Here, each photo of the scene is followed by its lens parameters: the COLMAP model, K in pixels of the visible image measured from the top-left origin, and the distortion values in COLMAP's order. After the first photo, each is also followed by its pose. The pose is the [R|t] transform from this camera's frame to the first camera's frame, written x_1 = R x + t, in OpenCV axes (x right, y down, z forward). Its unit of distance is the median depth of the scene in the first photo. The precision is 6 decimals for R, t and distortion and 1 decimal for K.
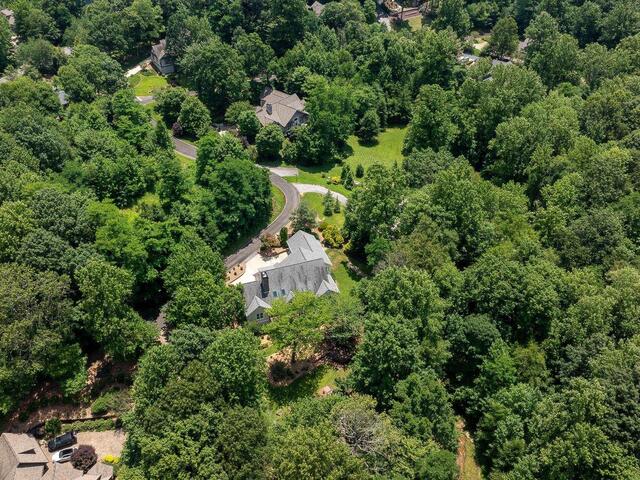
lens RADIAL K [[598.7, 0, 322.5], [0, 598.7, 242.1], [0, 0, 1]] dist [0.002157, -0.017357]
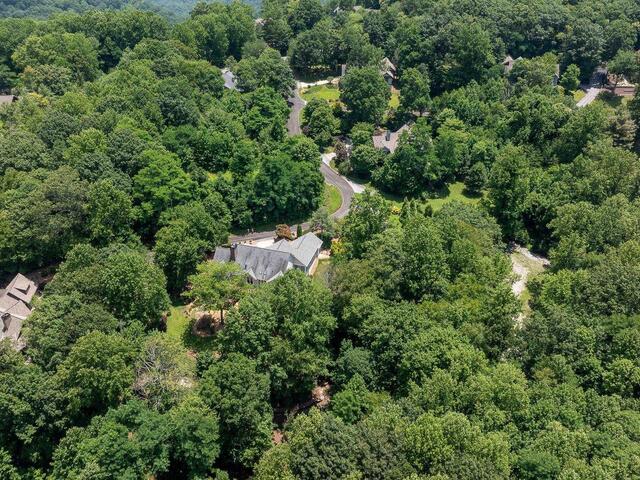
lens RADIAL K [[598.7, 0, 322.5], [0, 598.7, 242.1], [0, 0, 1]] dist [0.002157, -0.017357]
pose [[0.802454, 0.327347, -0.498910, 0.524020], [-0.362754, 0.931473, 0.027703, -0.039961], [0.473789, 0.158751, 0.866211, 0.055333]]
